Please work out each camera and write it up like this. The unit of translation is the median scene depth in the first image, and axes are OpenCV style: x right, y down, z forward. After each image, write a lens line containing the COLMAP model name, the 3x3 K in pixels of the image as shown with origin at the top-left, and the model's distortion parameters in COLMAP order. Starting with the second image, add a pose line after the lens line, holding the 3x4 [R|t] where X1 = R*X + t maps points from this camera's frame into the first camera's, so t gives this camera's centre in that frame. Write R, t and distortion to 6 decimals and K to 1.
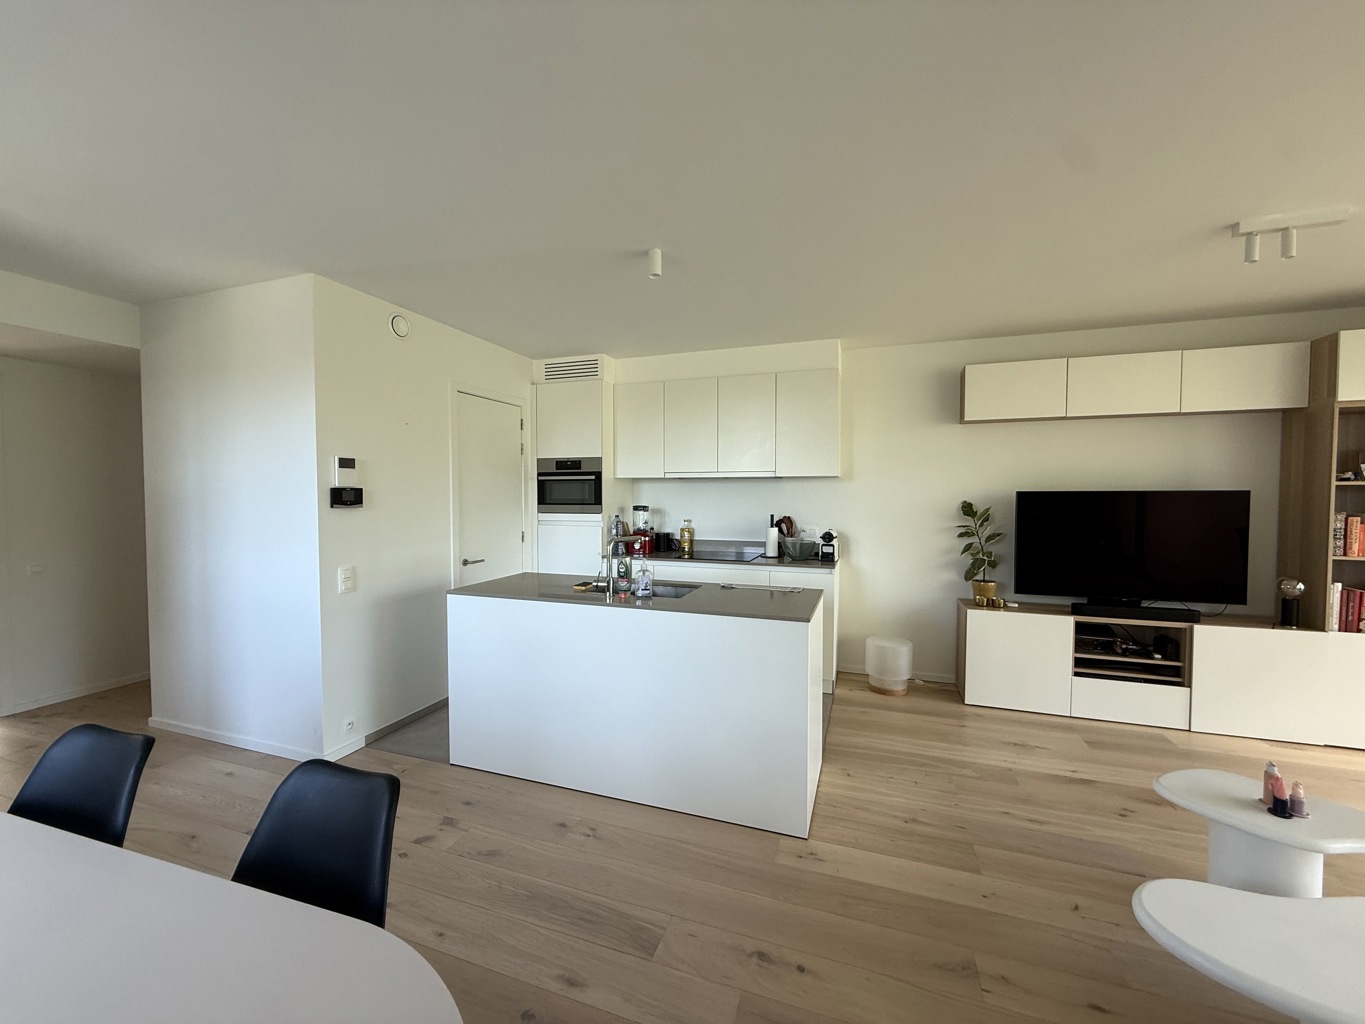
lens RADIAL K [[543.4, 0, 676.7], [0, 543.4, 511.5], [0, 0, 1]] dist [-0.000245, -0.000324]
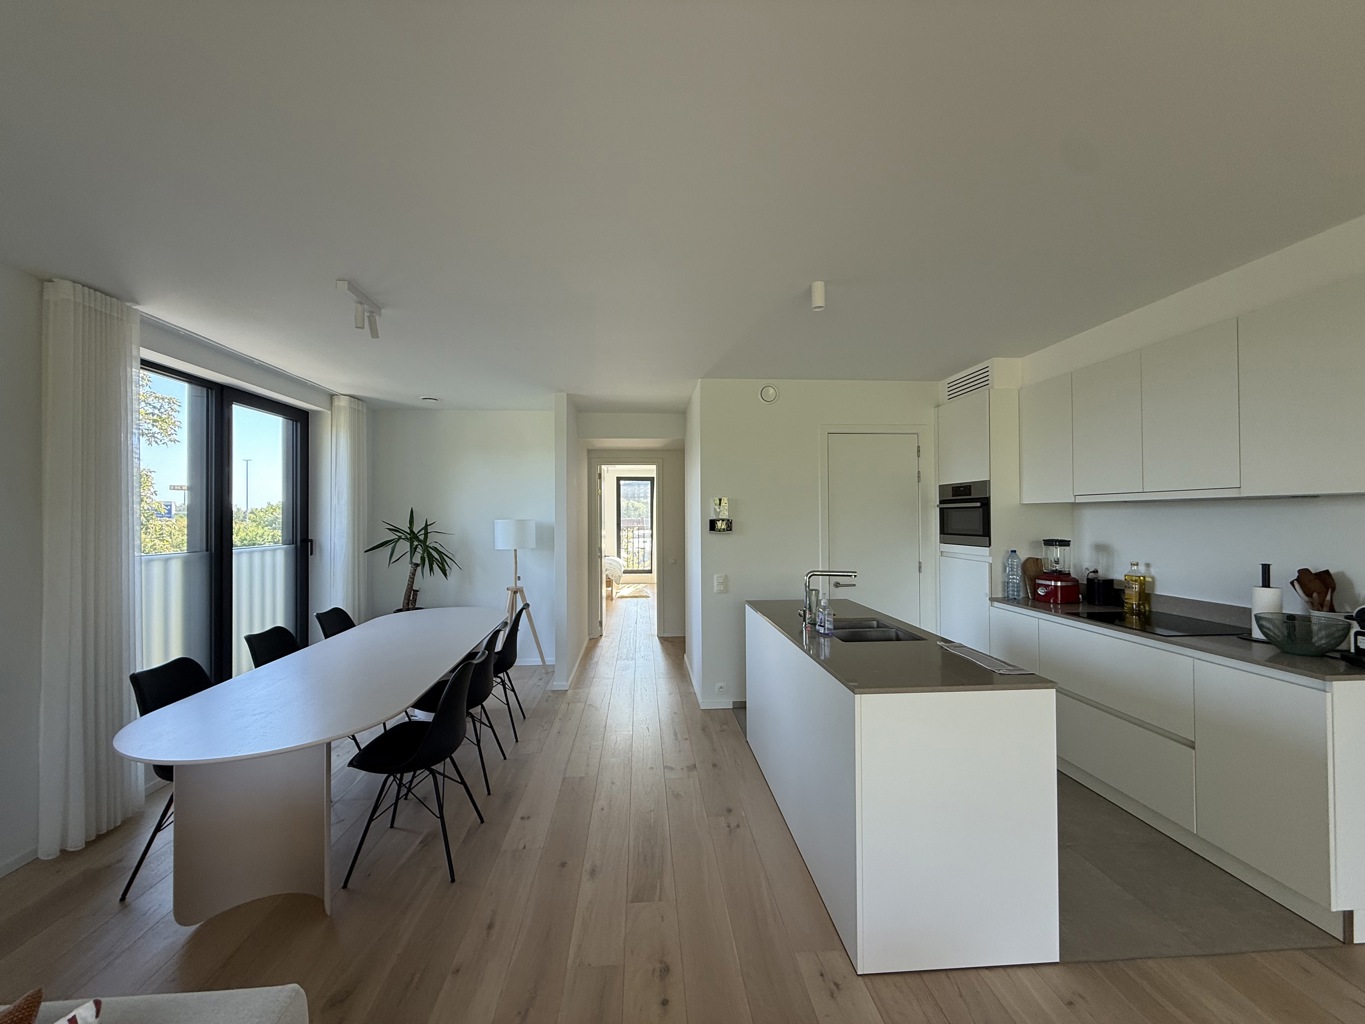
lens RADIAL K [[543.4, 0, 674.1], [0, 543.4, 509.4], [0, 0, 1]] dist [-0.000245, -0.000324]
pose [[0.396005, -0.013602, -0.918148, 0.553809], [-0.026499, 0.999305, -0.026233, -0.024382], [0.917866, 0.034719, 0.395369, 0.273334]]
